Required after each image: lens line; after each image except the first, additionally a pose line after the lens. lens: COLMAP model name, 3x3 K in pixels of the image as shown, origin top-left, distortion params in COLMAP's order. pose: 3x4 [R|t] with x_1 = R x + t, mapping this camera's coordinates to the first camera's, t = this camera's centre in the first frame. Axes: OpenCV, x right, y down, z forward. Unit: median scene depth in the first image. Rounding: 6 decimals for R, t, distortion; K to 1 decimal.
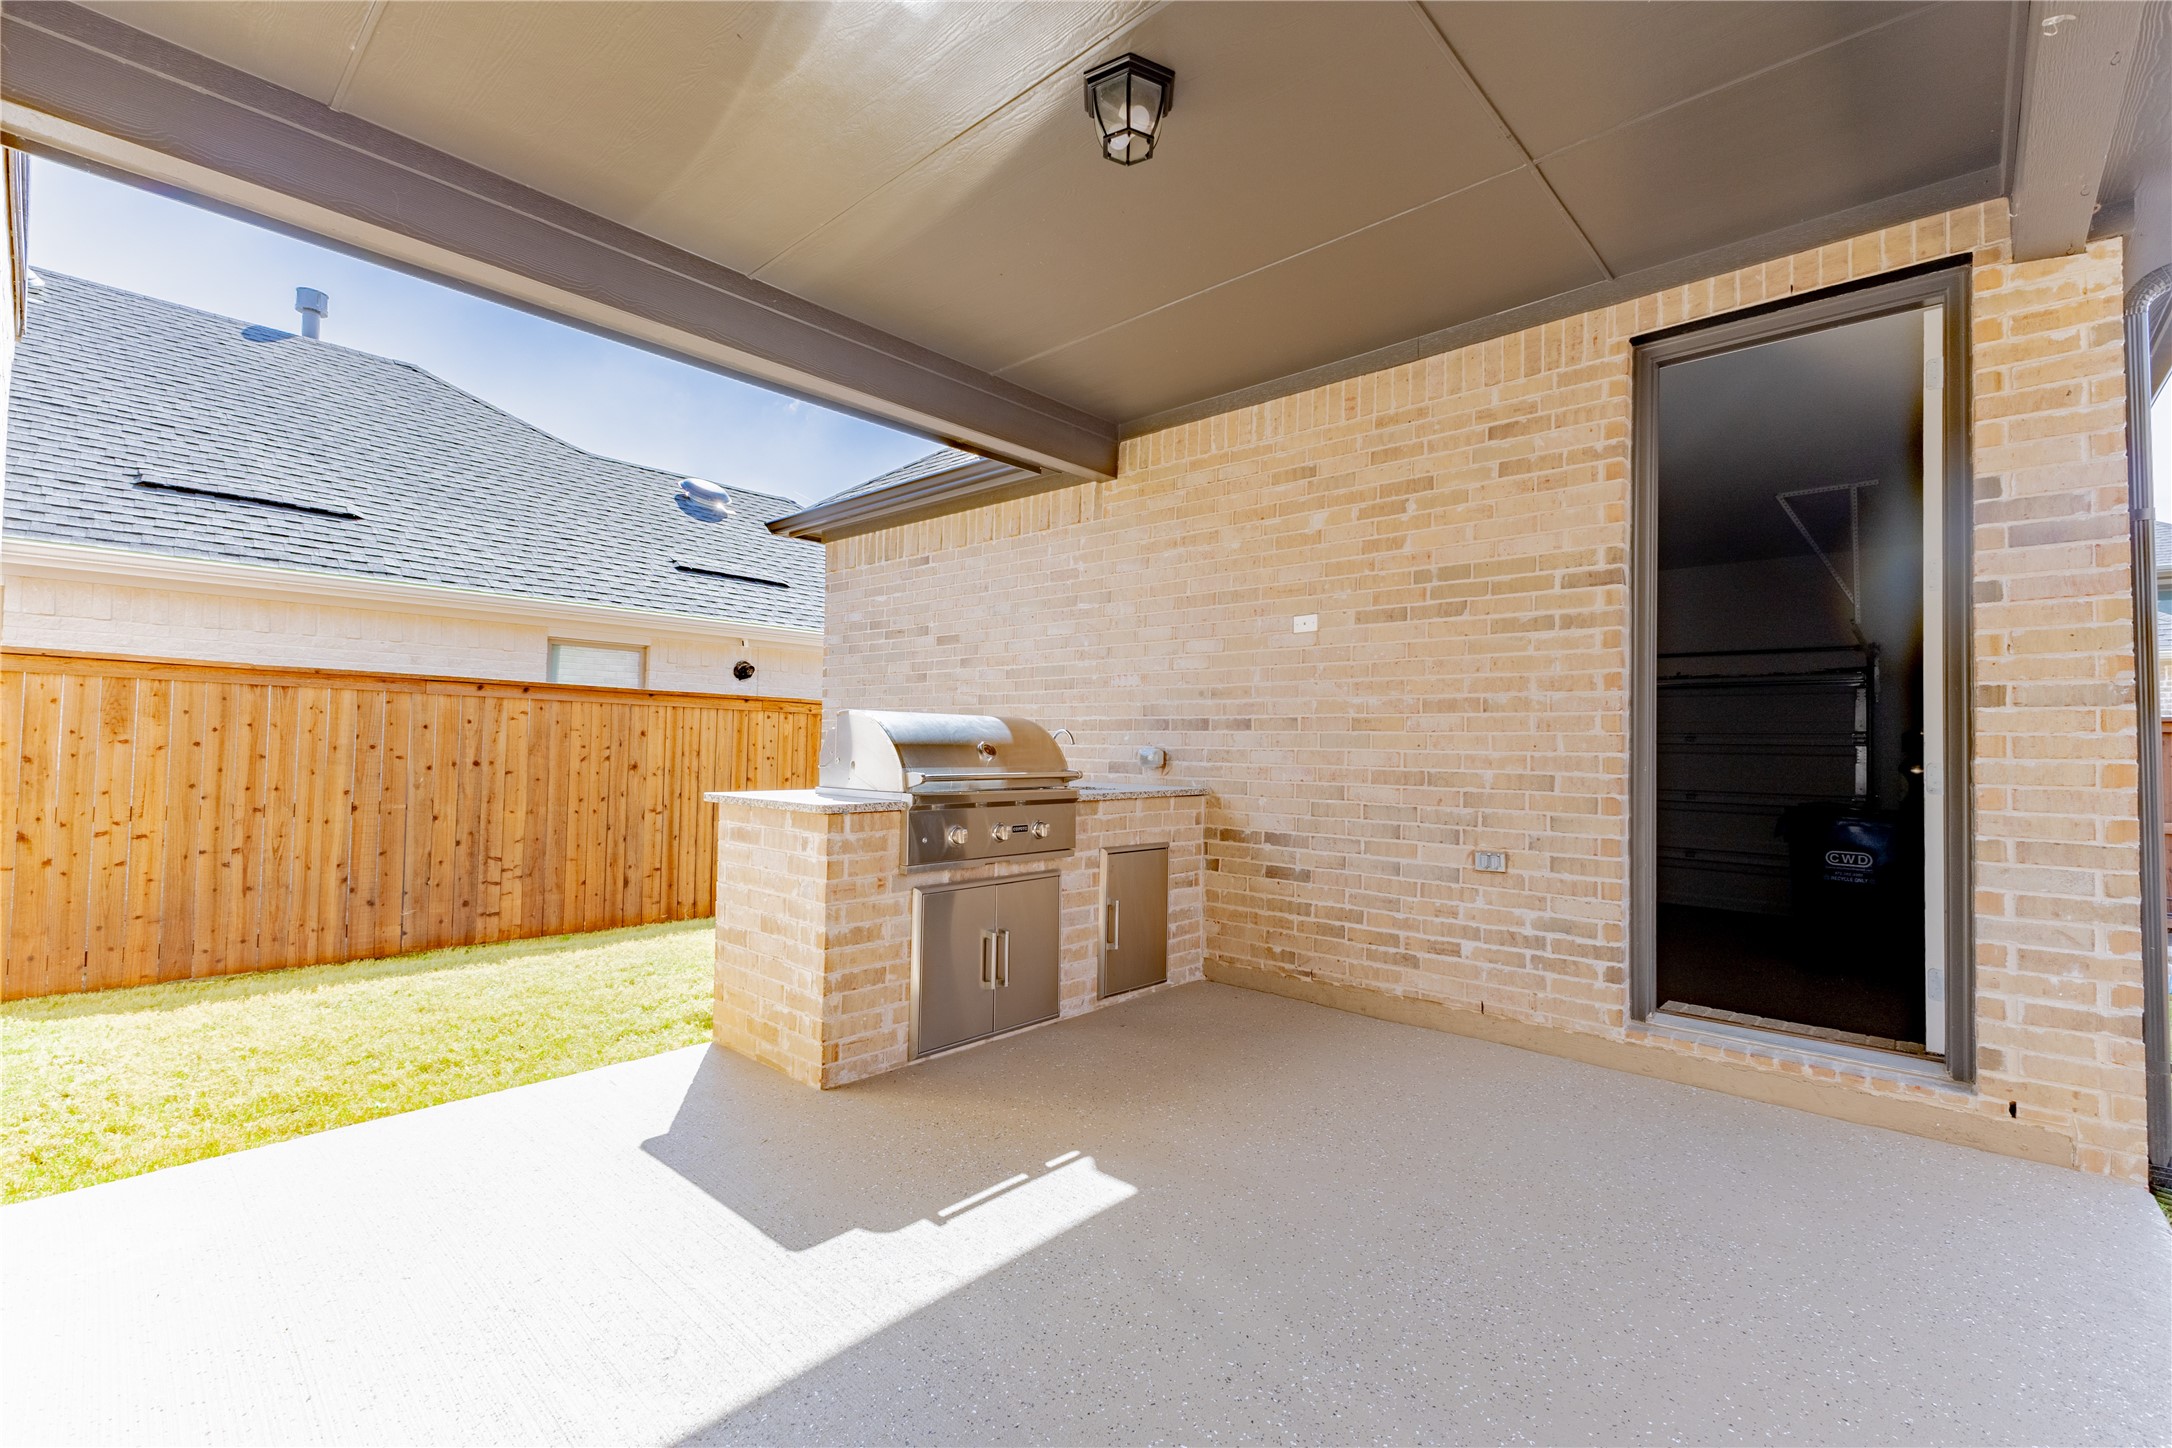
lens RADIAL K [[946.1, 0, 1094.3], [0, 946.1, 721.3], [0, 0, 1]] dist [0.001785, -0.000030]
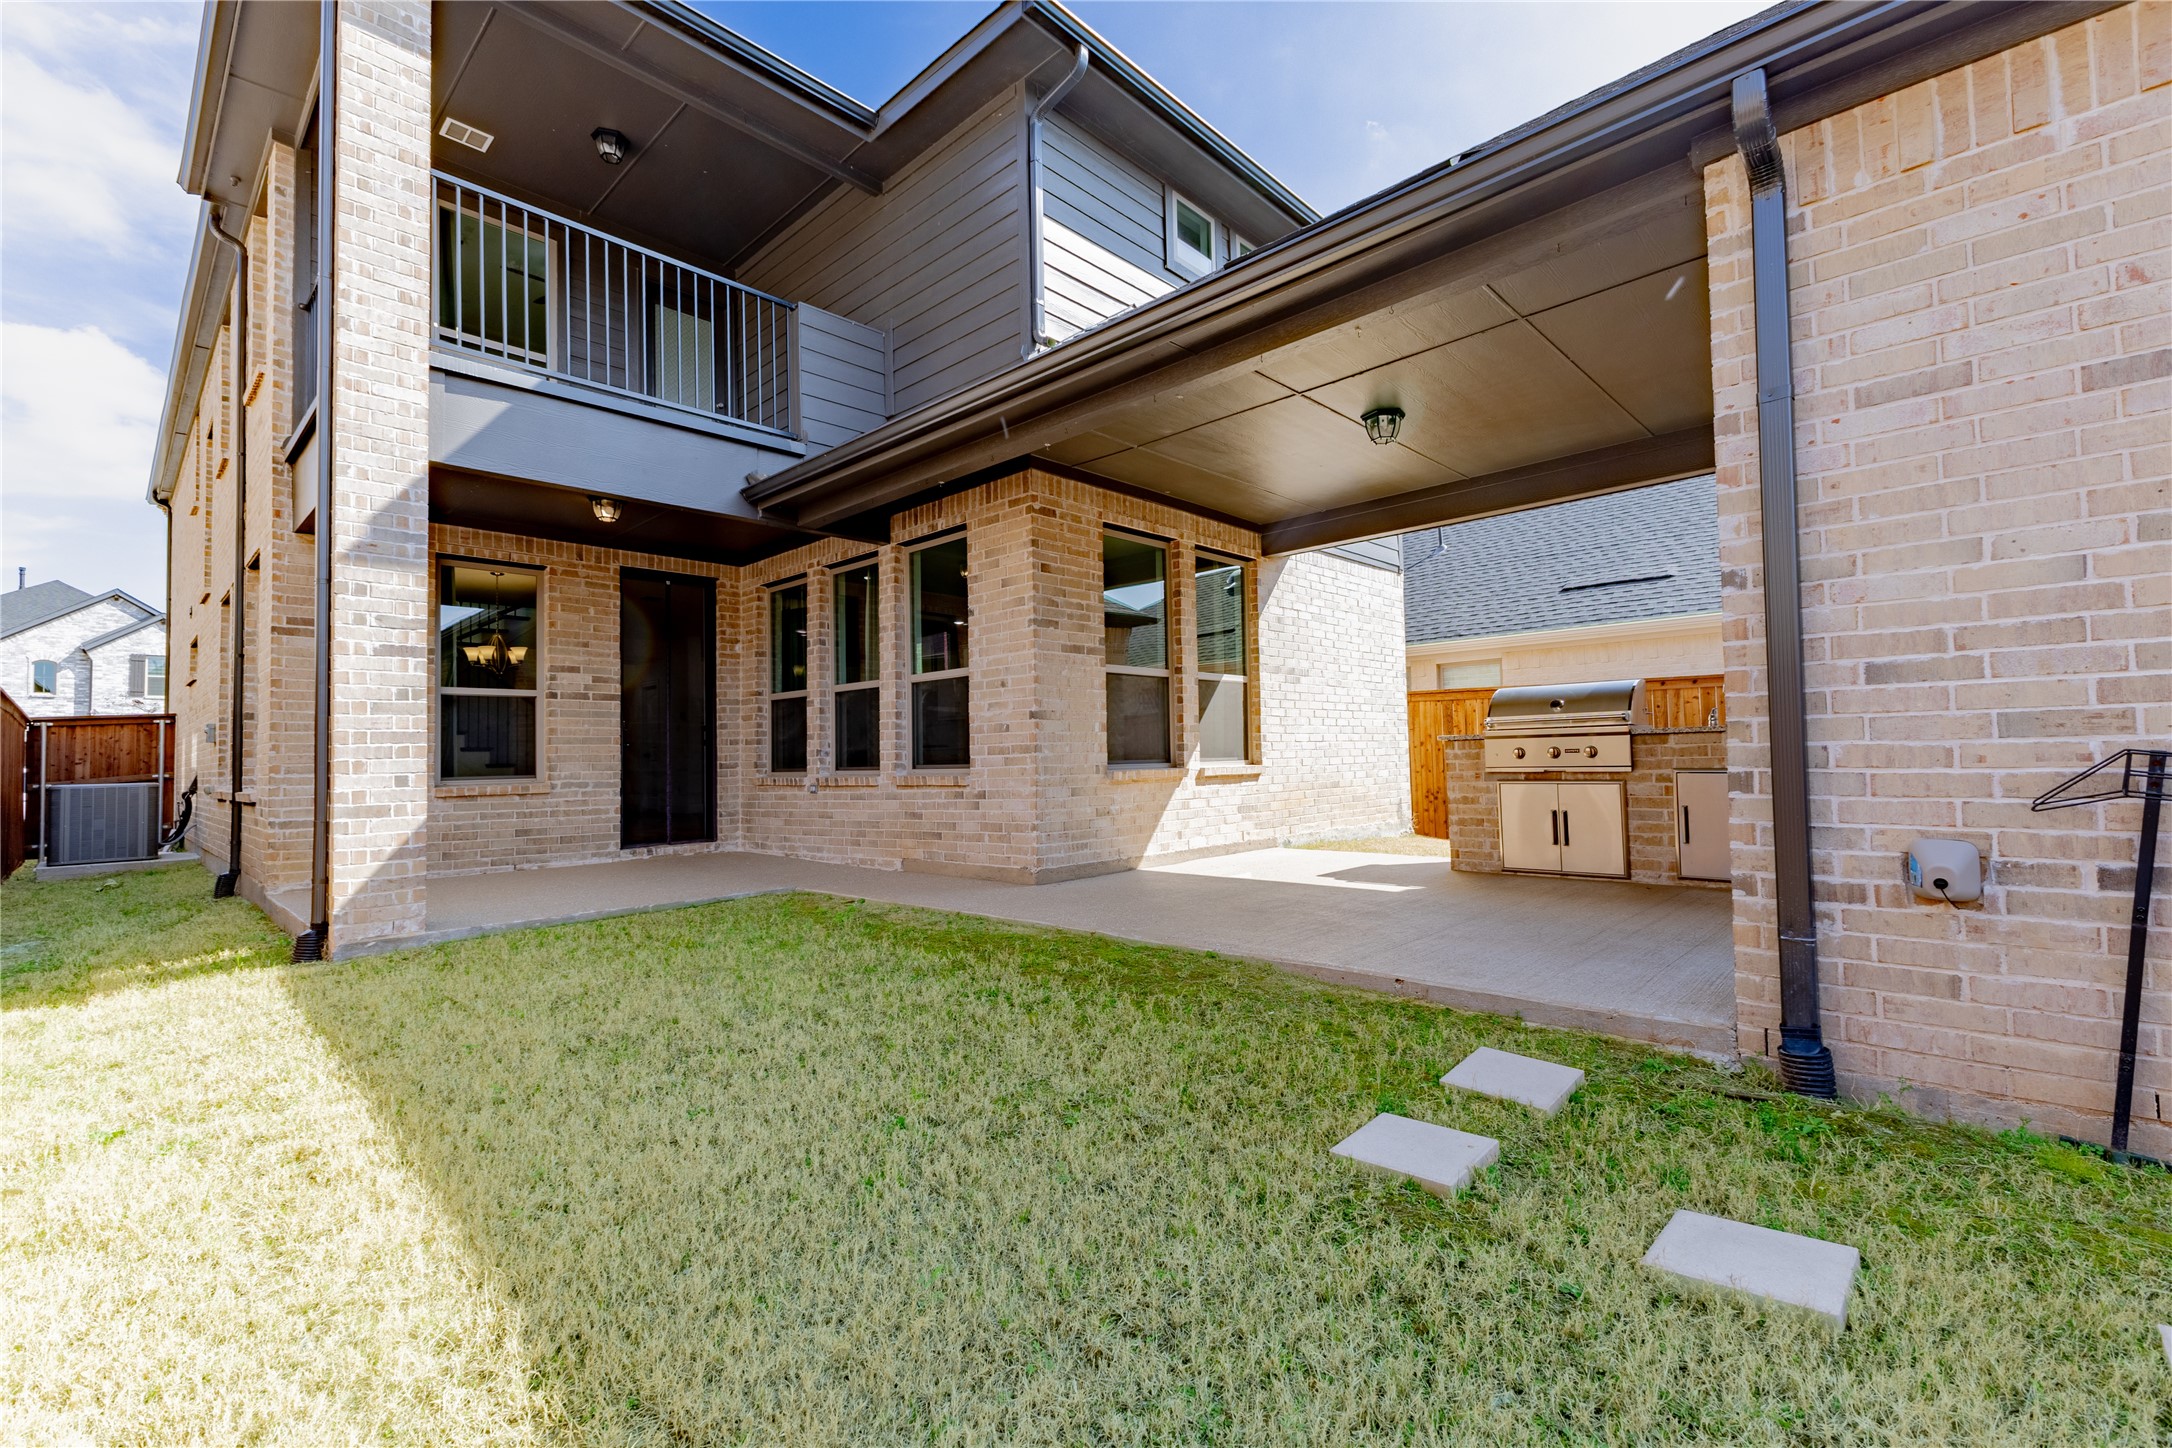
lens RADIAL K [[946.1, 0, 1094.3], [0, 946.1, 721.3], [0, 0, 1]] dist [0.001785, -0.000030]
pose [[-0.020528, -0.054304, -0.998313, 1.783373], [0.050530, 0.997191, -0.055282, 0.126238], [0.998512, -0.051579, -0.017726, 0.238615]]
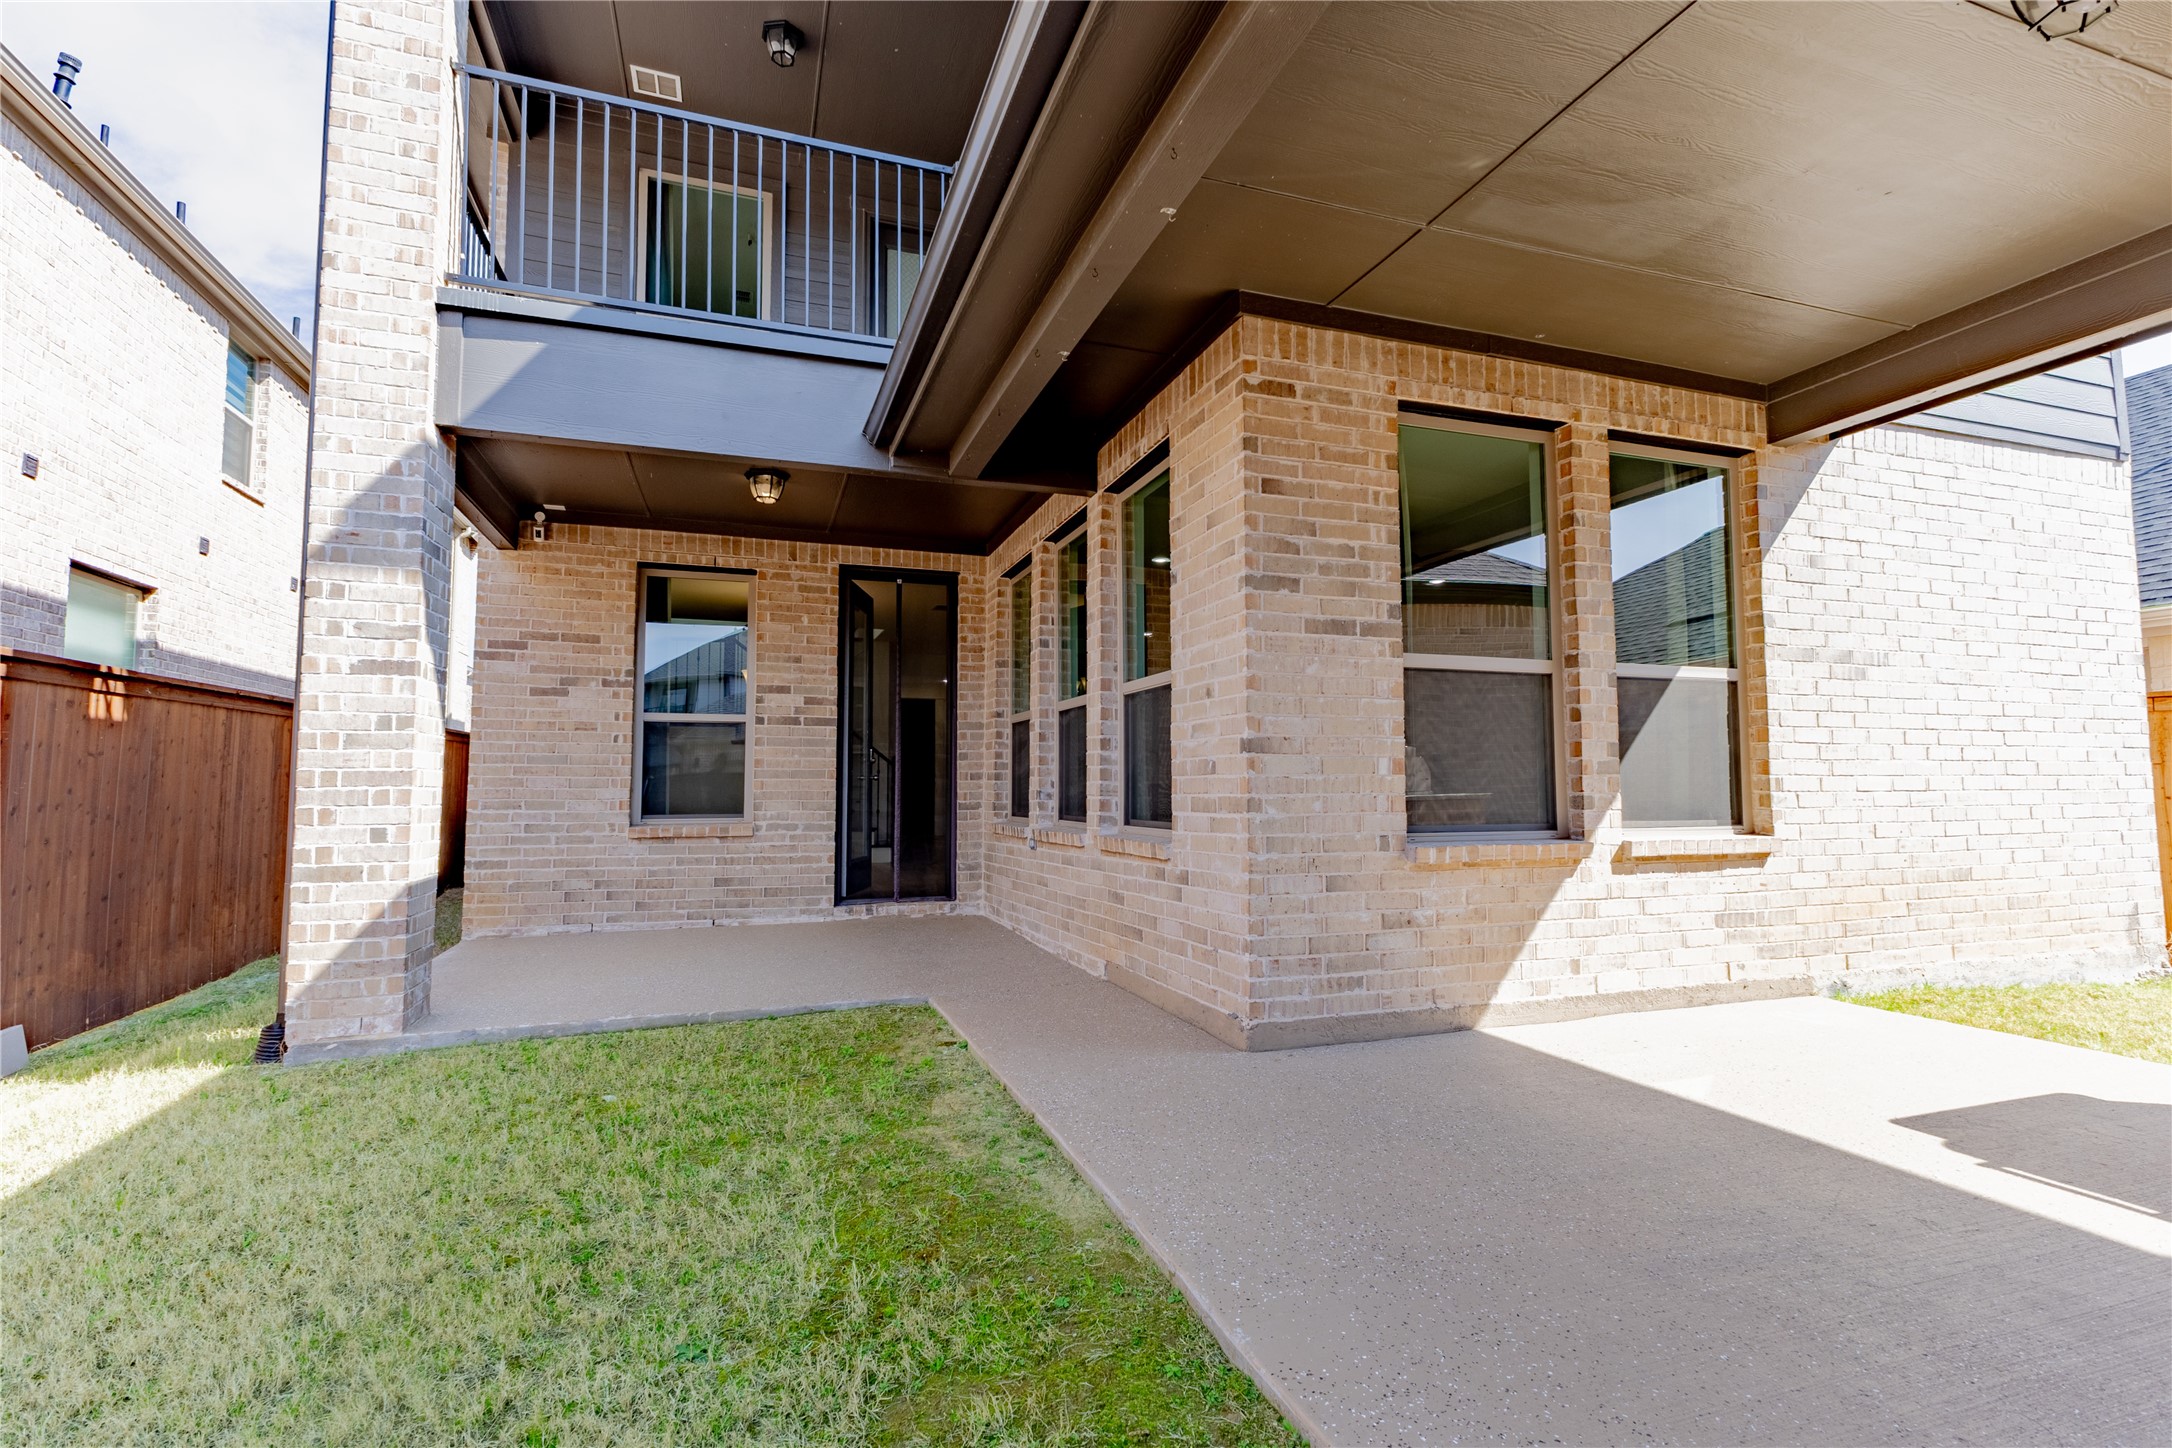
lens RADIAL K [[996.8, 0, 1085.3], [0, 996.8, 718.6], [0, 0, 1]] dist [0.009637, -0.000048]
pose [[-0.482079, -0.074151, -0.872985, 0.950267], [0.021421, 0.995117, -0.096354, 0.076171], [0.875866, -0.065151, -0.478136, 0.471740]]
